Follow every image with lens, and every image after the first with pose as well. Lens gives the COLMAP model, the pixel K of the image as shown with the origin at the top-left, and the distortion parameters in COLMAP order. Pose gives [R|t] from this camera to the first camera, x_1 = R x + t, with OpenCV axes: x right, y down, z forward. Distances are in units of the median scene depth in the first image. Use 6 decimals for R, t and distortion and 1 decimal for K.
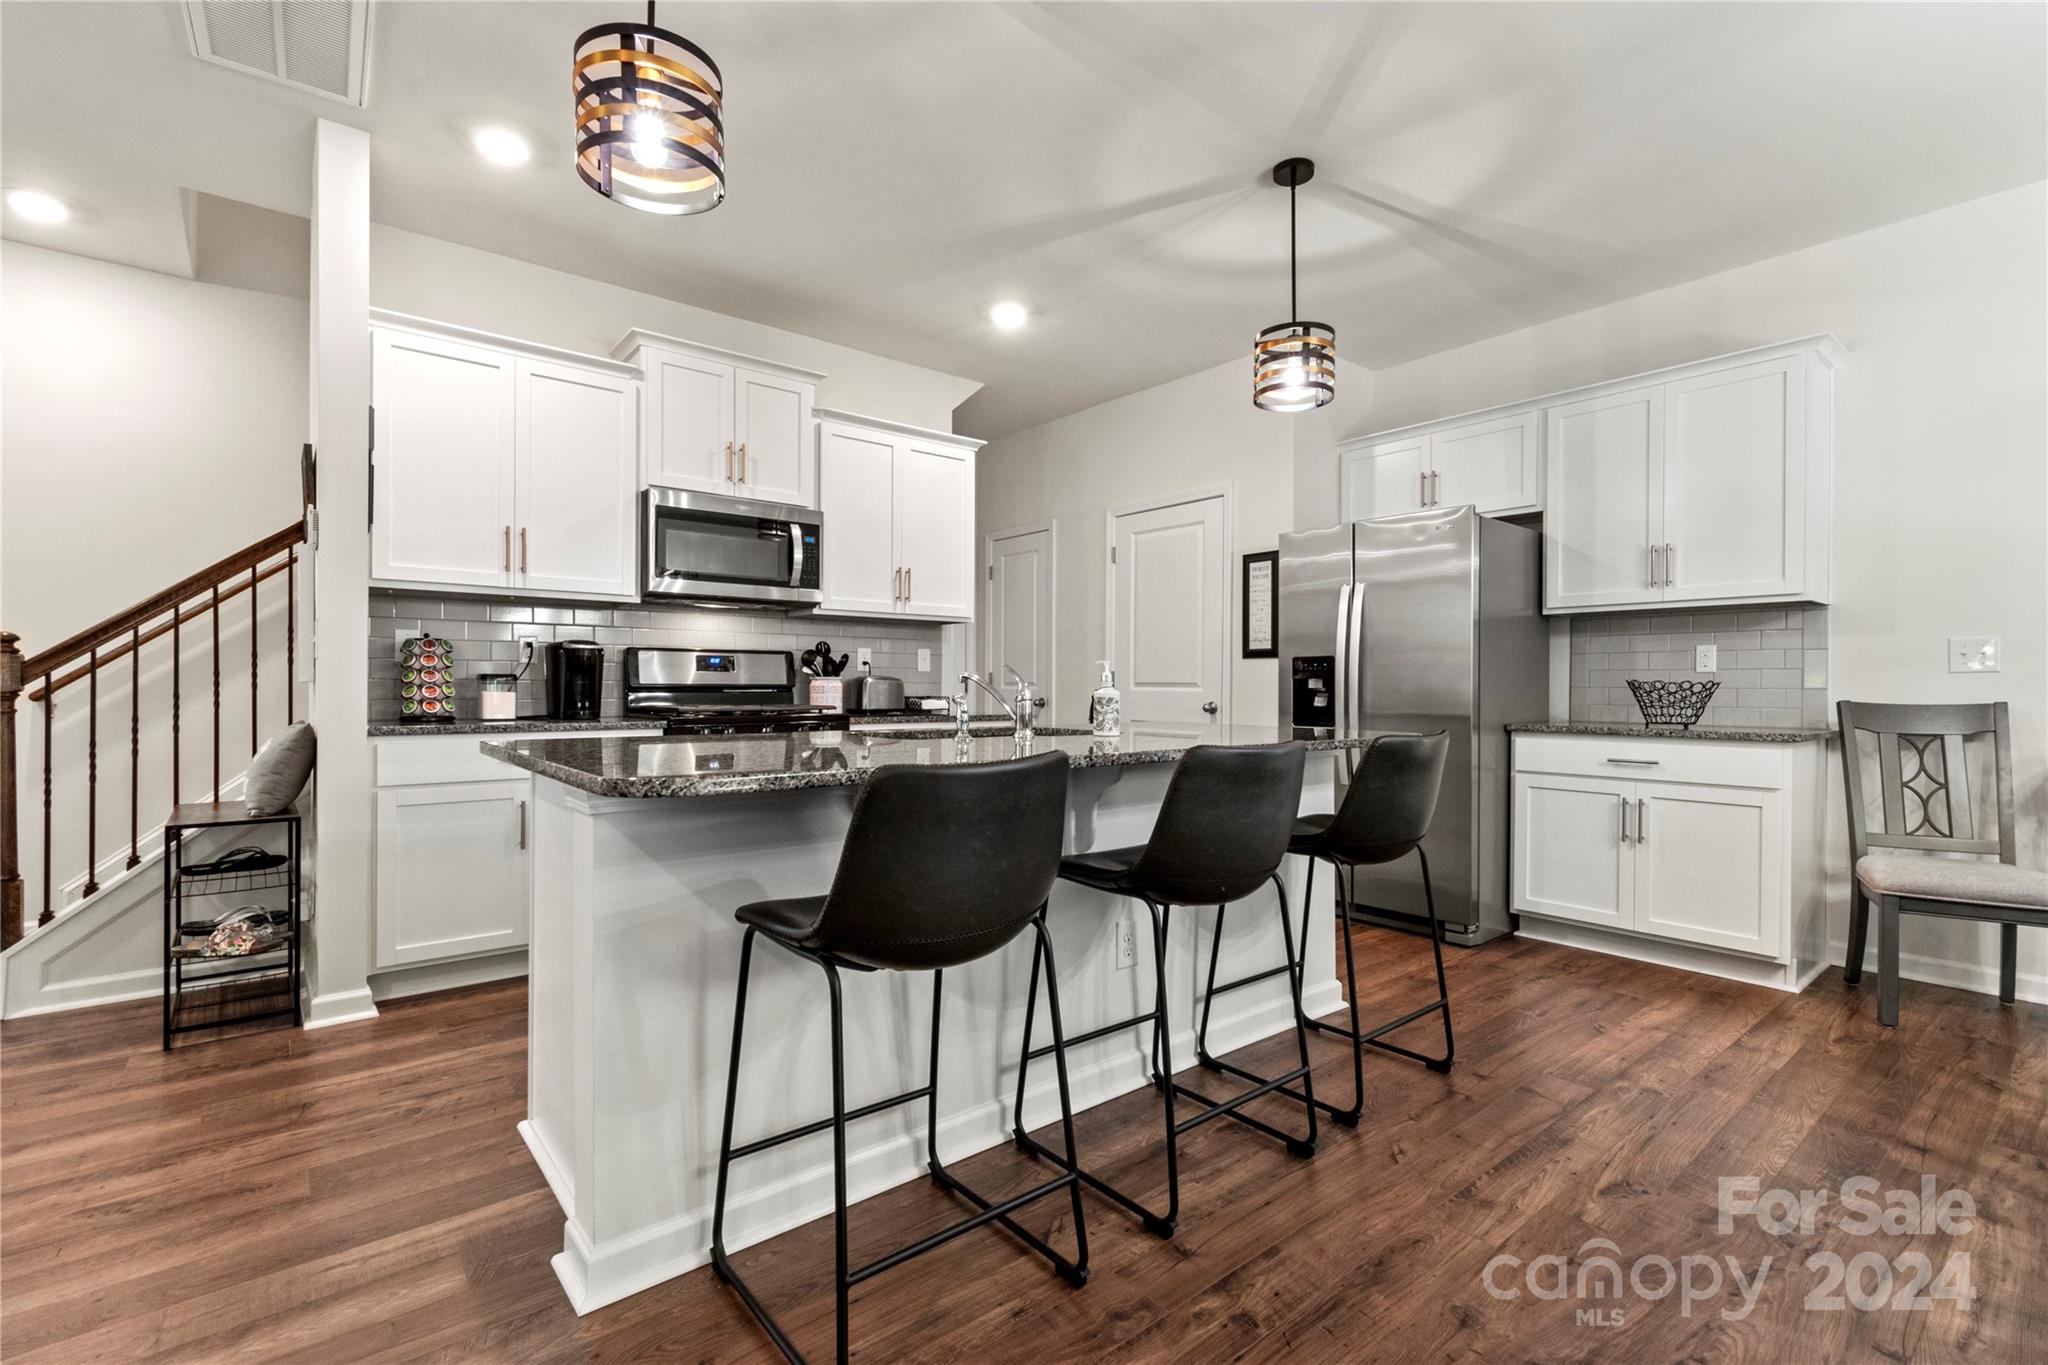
lens RADIAL K [[909.2, 0, 1028.1], [0, 909.2, 688.2], [0, 0, 1]] dist [-0.002762, -0.000320]
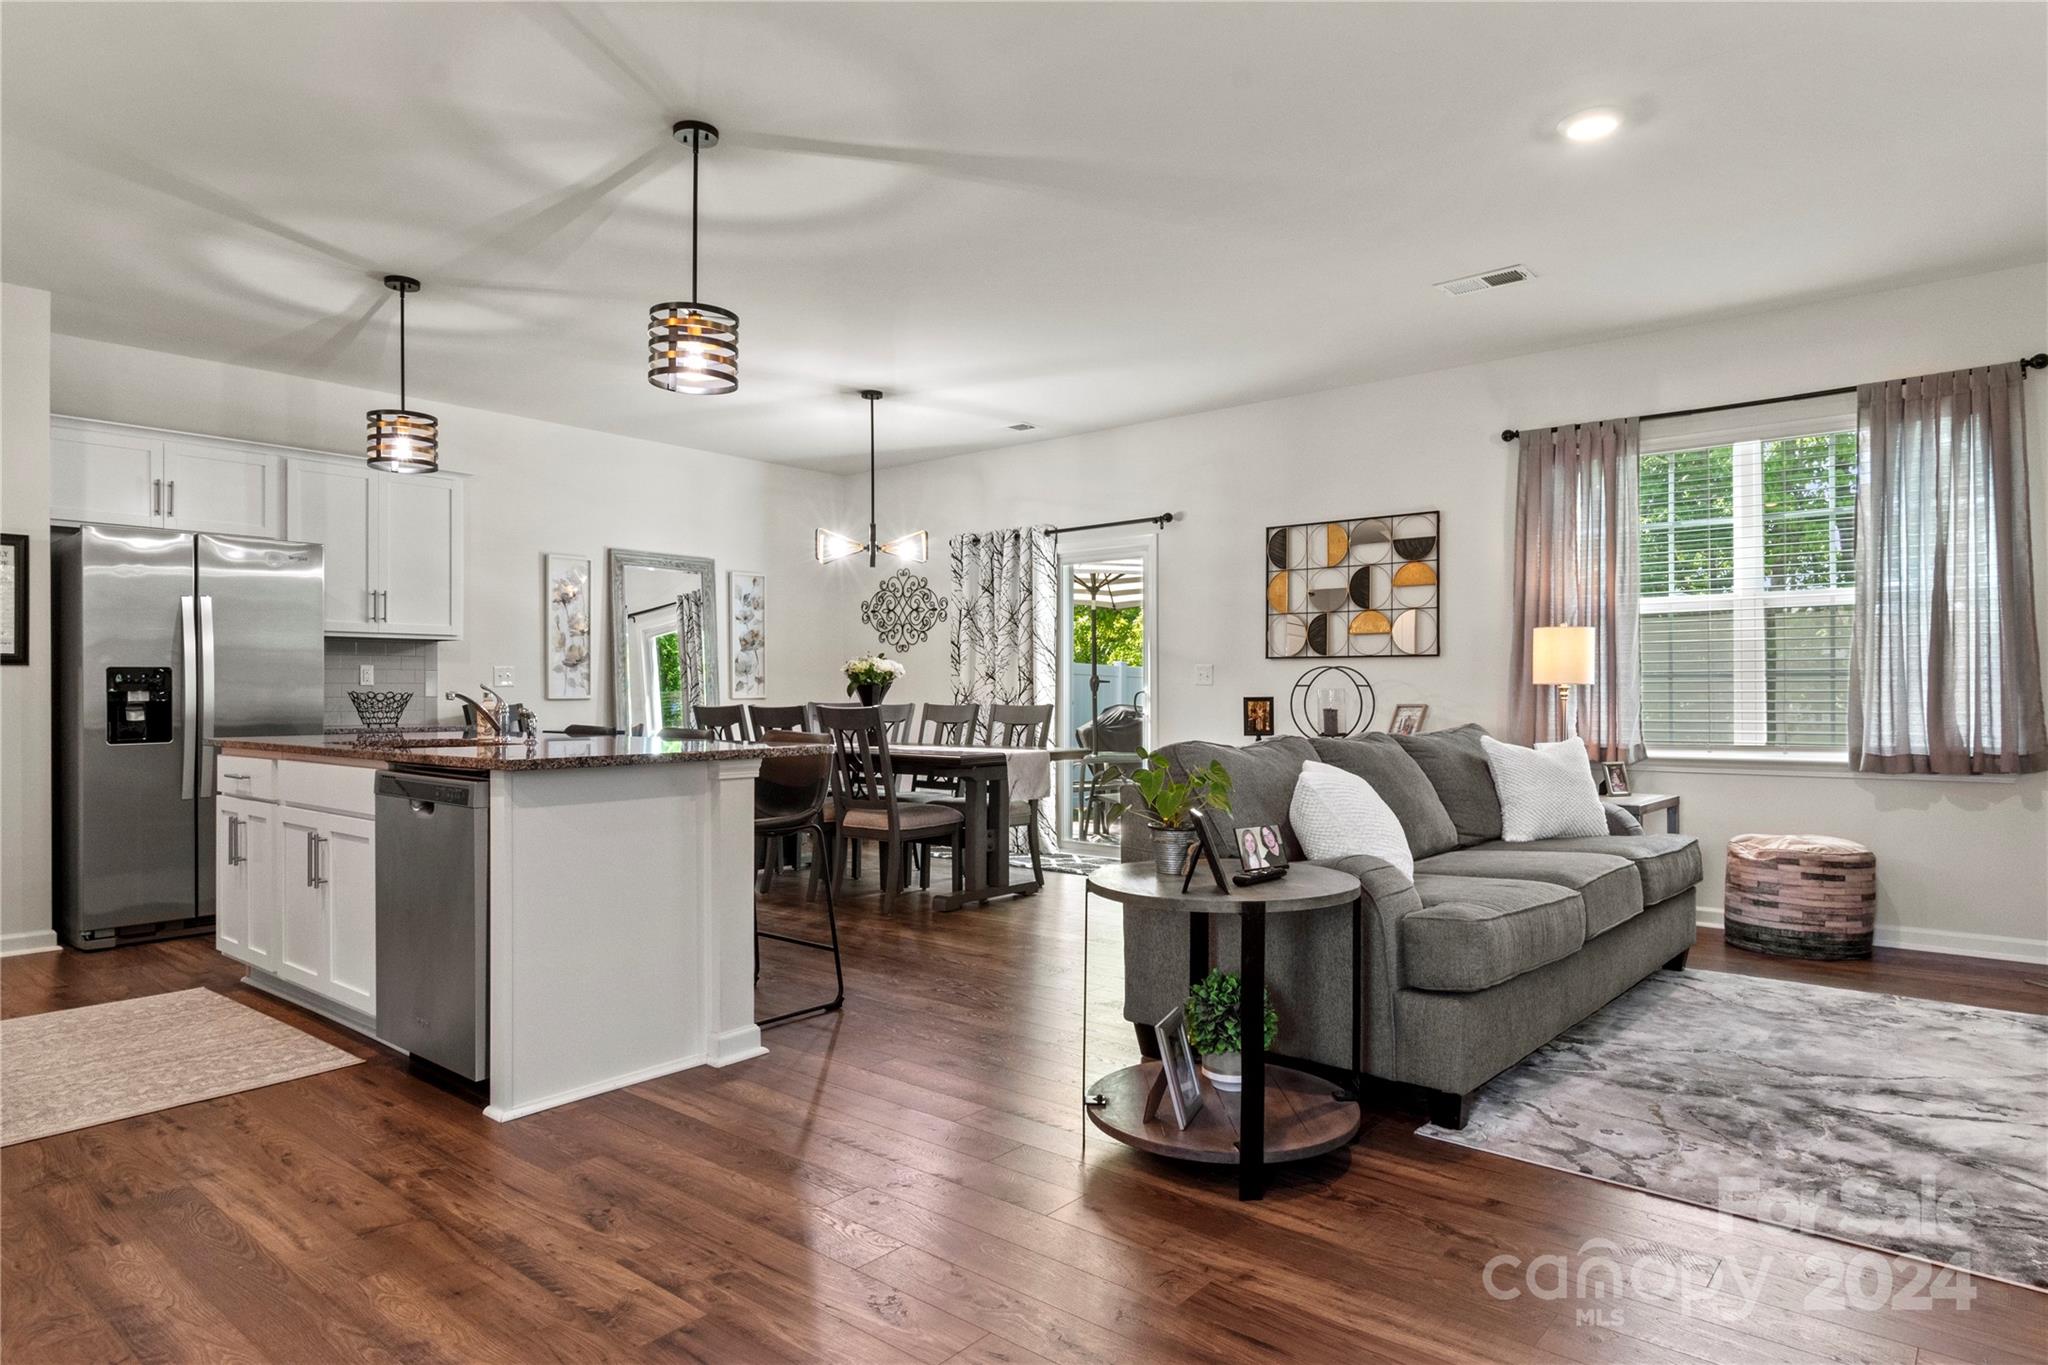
lens RADIAL K [[1192.7, 0, 1024.0], [0, 1192.7, 682.5], [0, 0, 1]] dist [0.001164, 0.000885]
pose [[-0.177656, 0.001690, 0.984091, -1.160224], [0.004094, 0.999991, -0.000978, -0.016206], [-0.984084, 0.003855, -0.177661, 0.362919]]
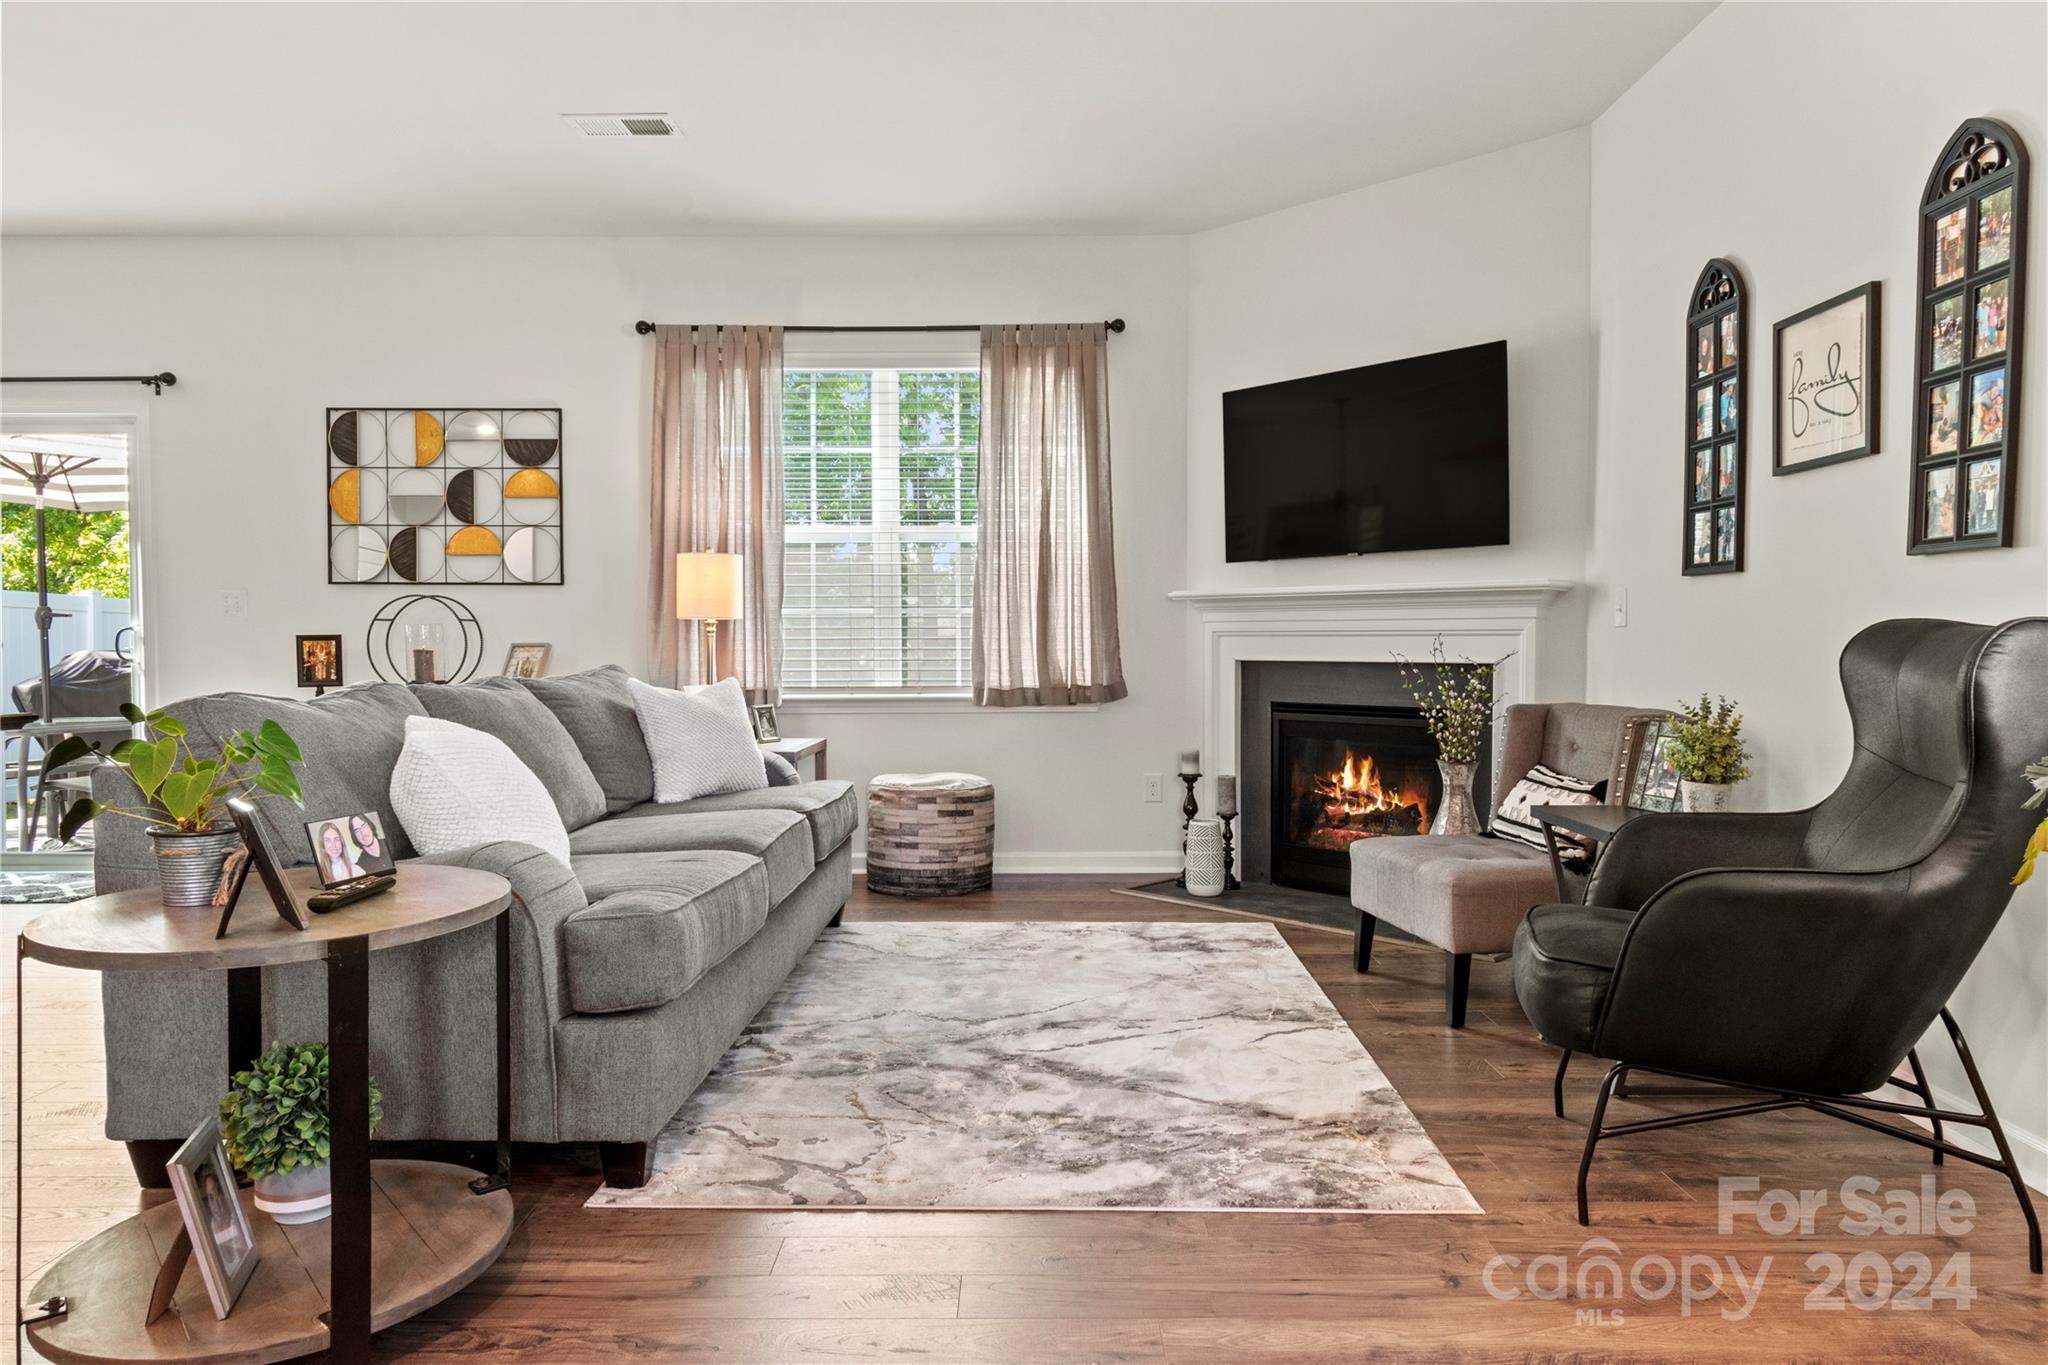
lens RADIAL K [[1308.3, 0, 1036.4], [0, 1308.3, 677.9], [0, 0, 1]] dist [-0.001758, 0.002213]
pose [[-0.773488, -0.025066, 0.633315, -1.006779], [-0.001565, 0.999290, 0.037641, -0.003106], [-0.633809, 0.028124, -0.772978, 0.320262]]
